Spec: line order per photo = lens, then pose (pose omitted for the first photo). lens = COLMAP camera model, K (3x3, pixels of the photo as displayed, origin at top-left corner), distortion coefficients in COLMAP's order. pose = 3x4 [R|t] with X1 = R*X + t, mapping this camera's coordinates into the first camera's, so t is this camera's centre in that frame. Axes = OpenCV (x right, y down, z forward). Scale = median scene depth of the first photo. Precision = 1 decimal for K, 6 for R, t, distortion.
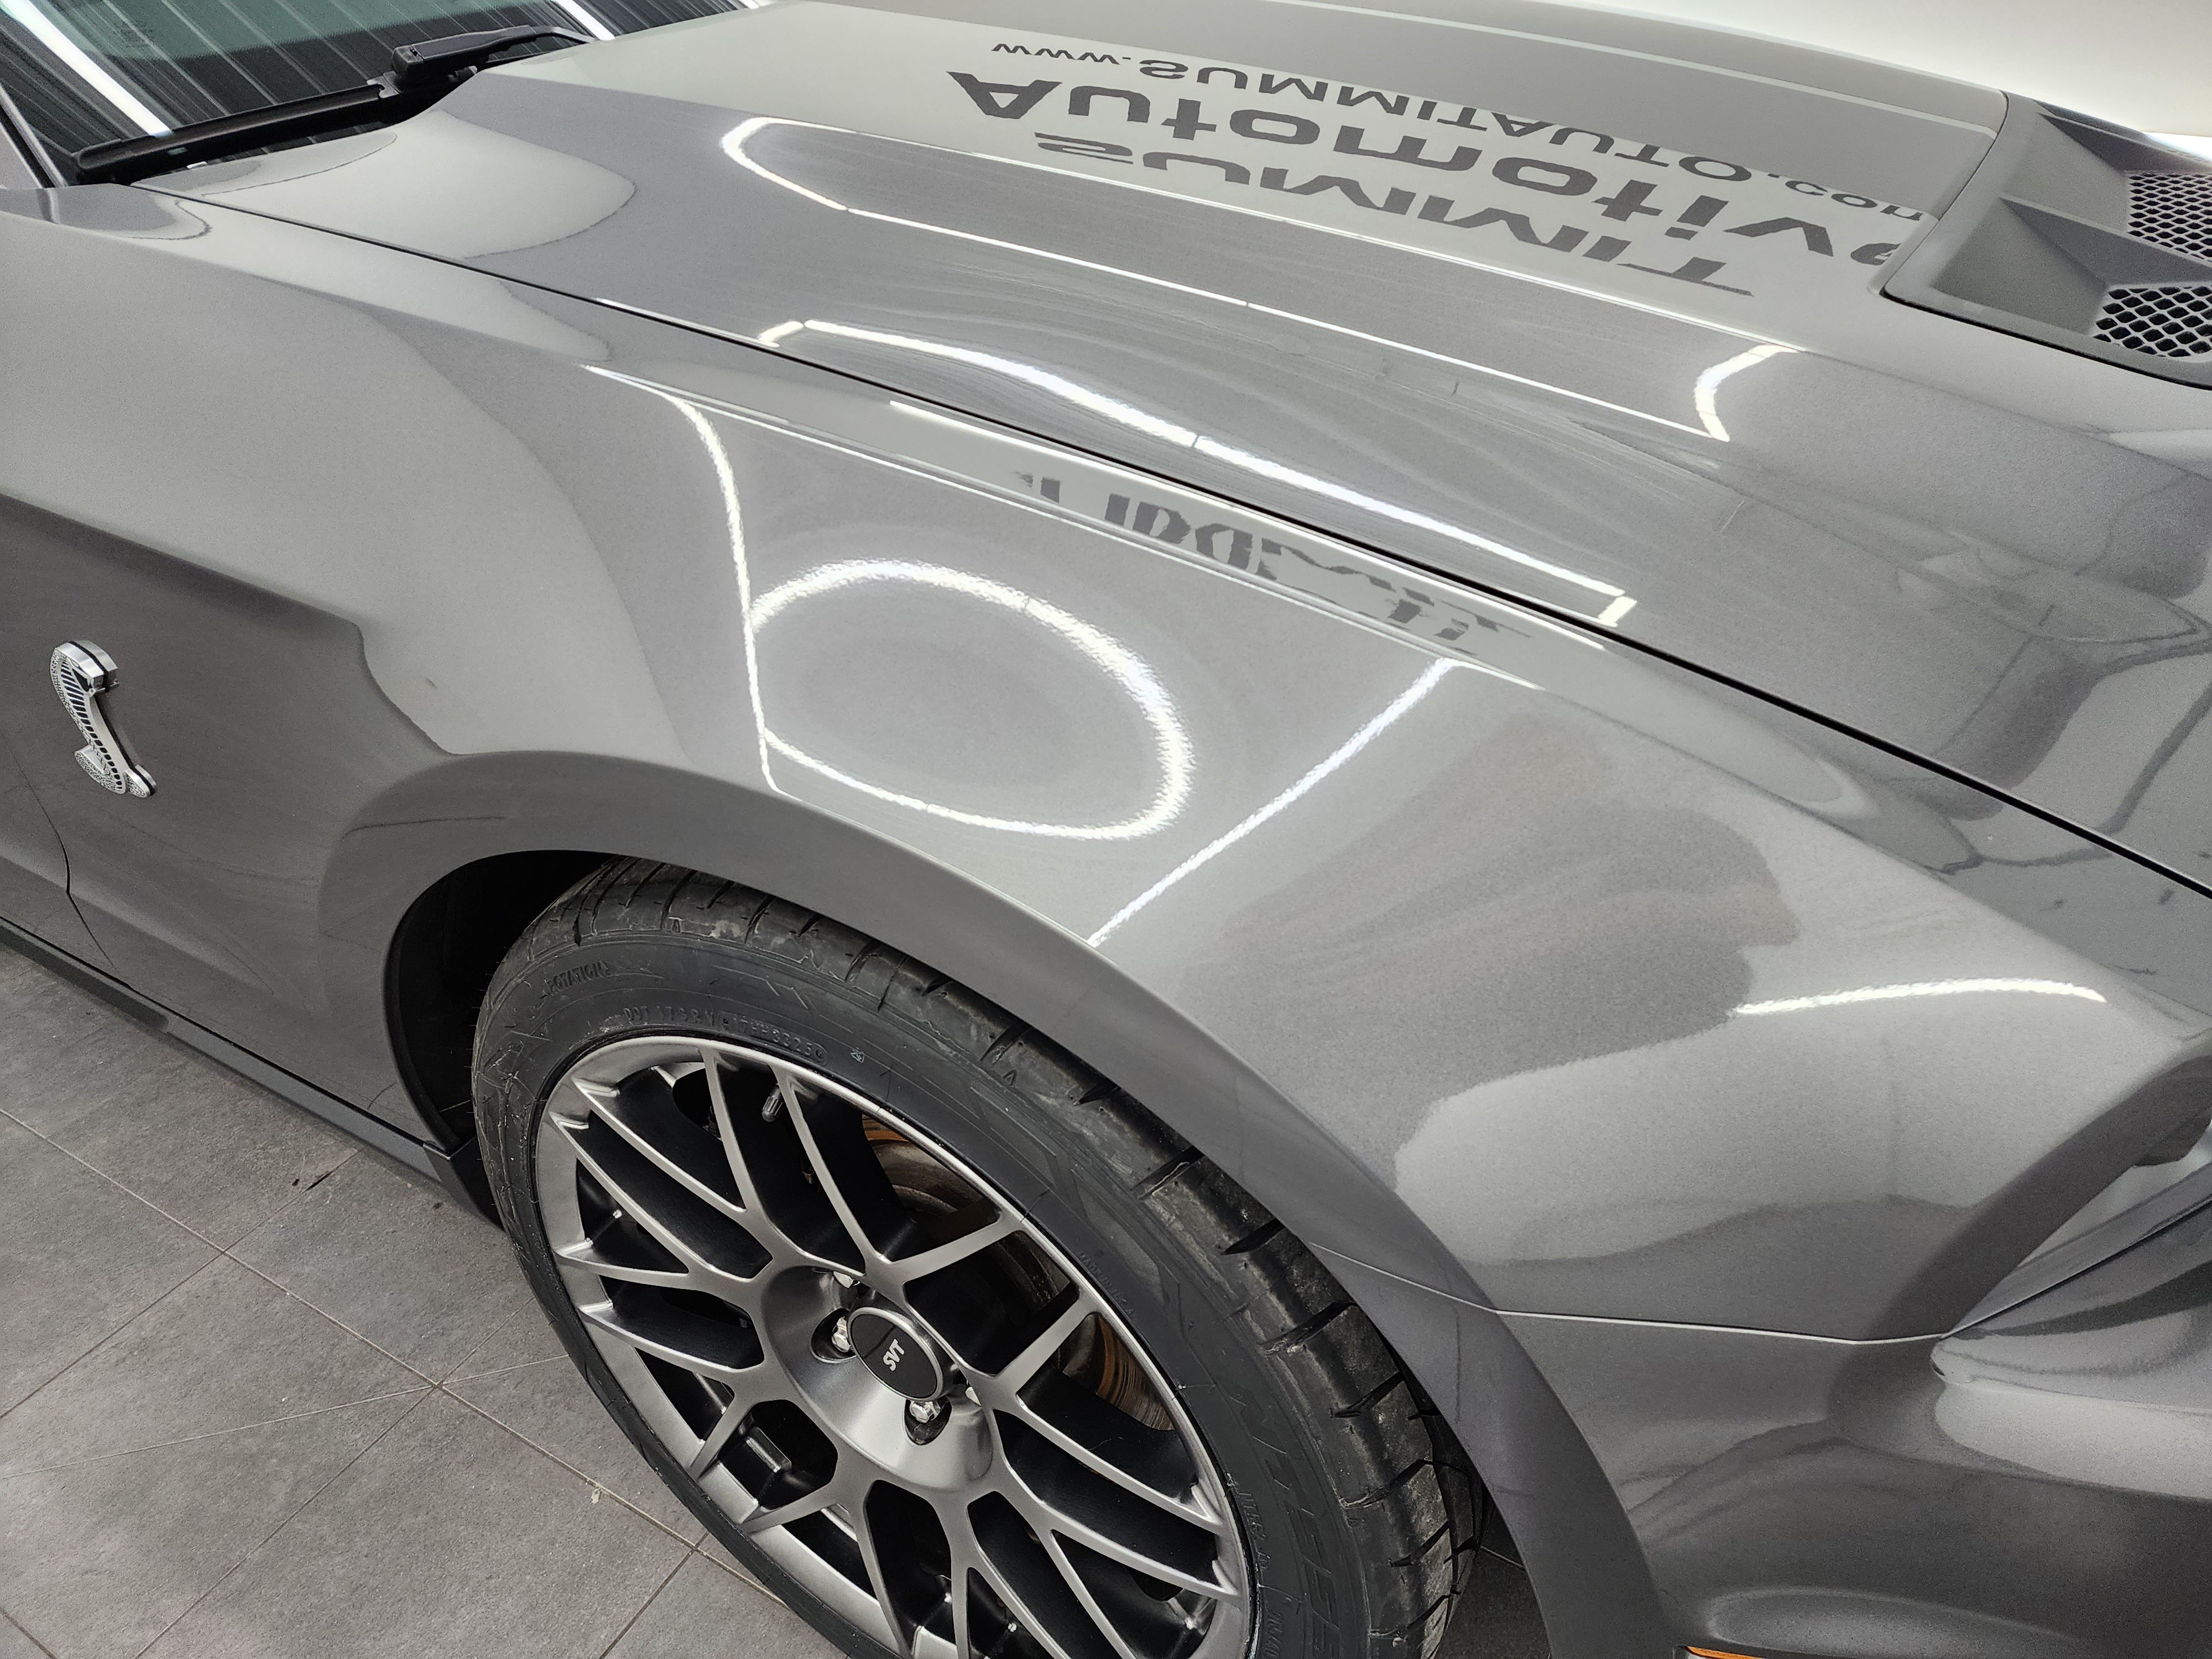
lens RADIAL K [[1497.5, 0, 1122.2], [0, 1497.5, 866.9], [0, 0, 1]] dist [0.029830, -0.004975]
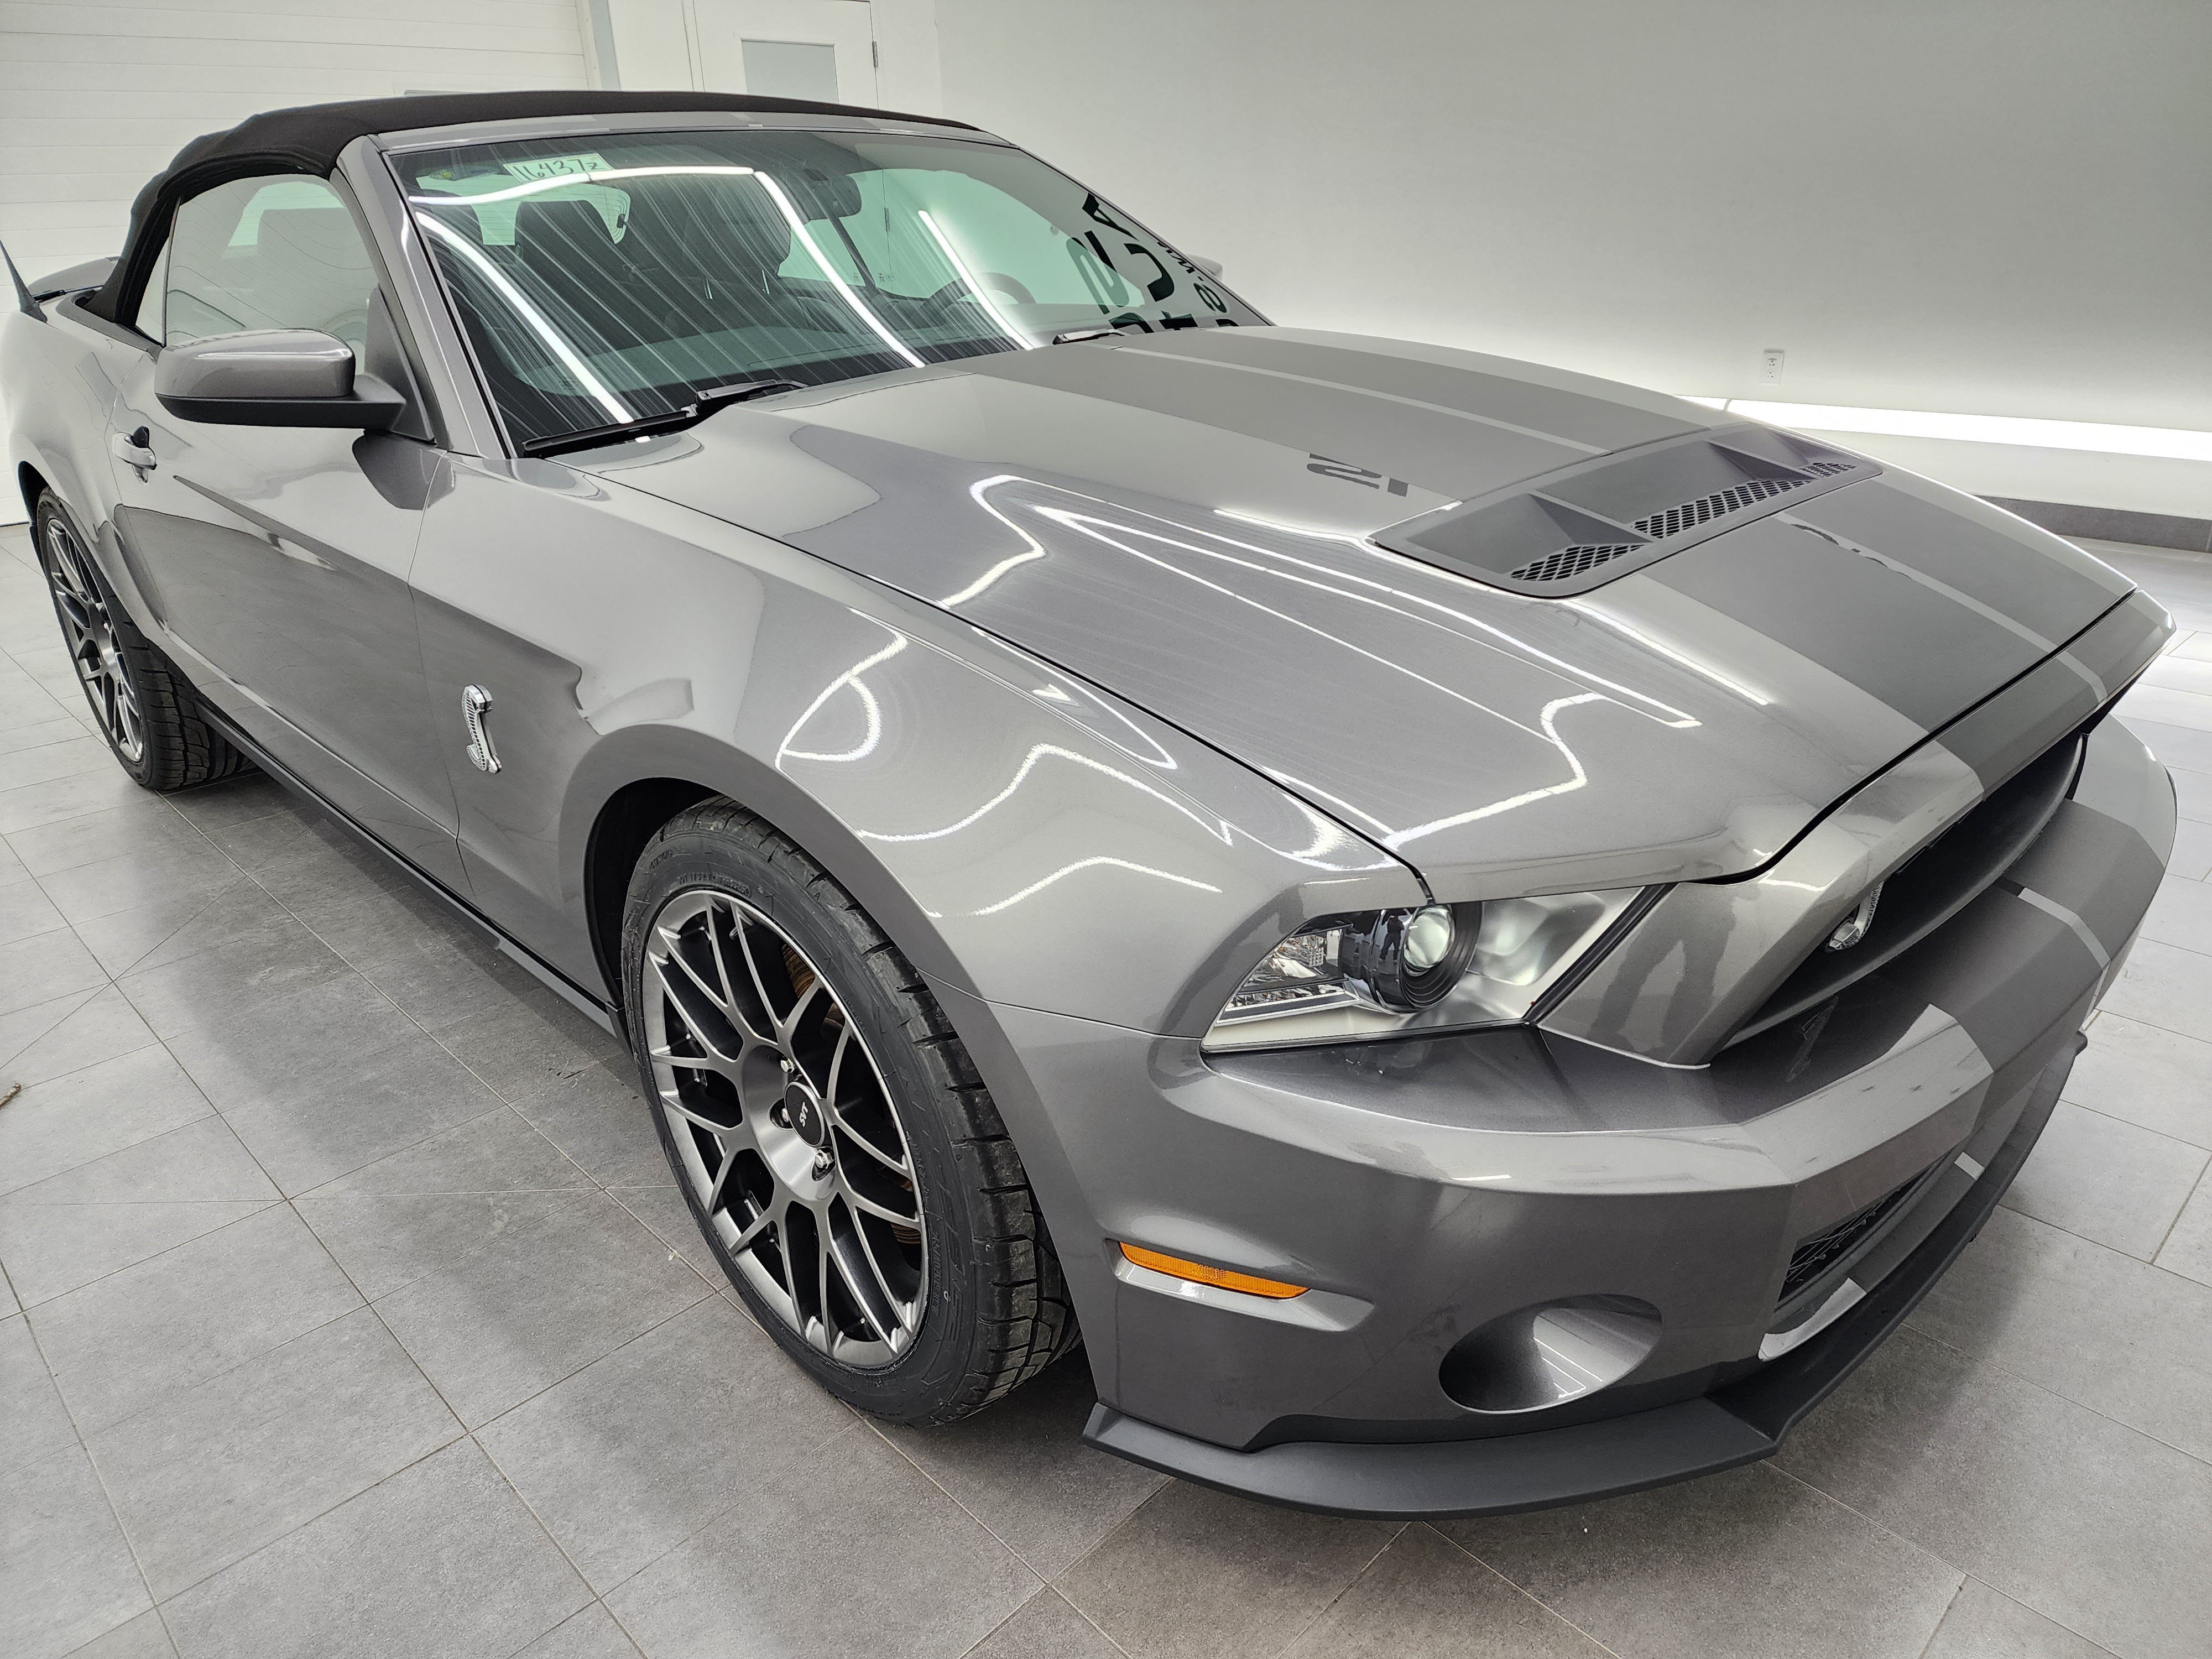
lens RADIAL K [[1497.5, 0, 1103.8], [0, 1497.5, 829.2], [0, 0, 1]] dist [0.029830, -0.004975]
pose [[0.963282, 0.080343, -0.256188, 0.554488], [-0.124123, 0.979351, -0.159577, 0.228174], [0.238077, 0.185516, 0.953364, -0.563245]]
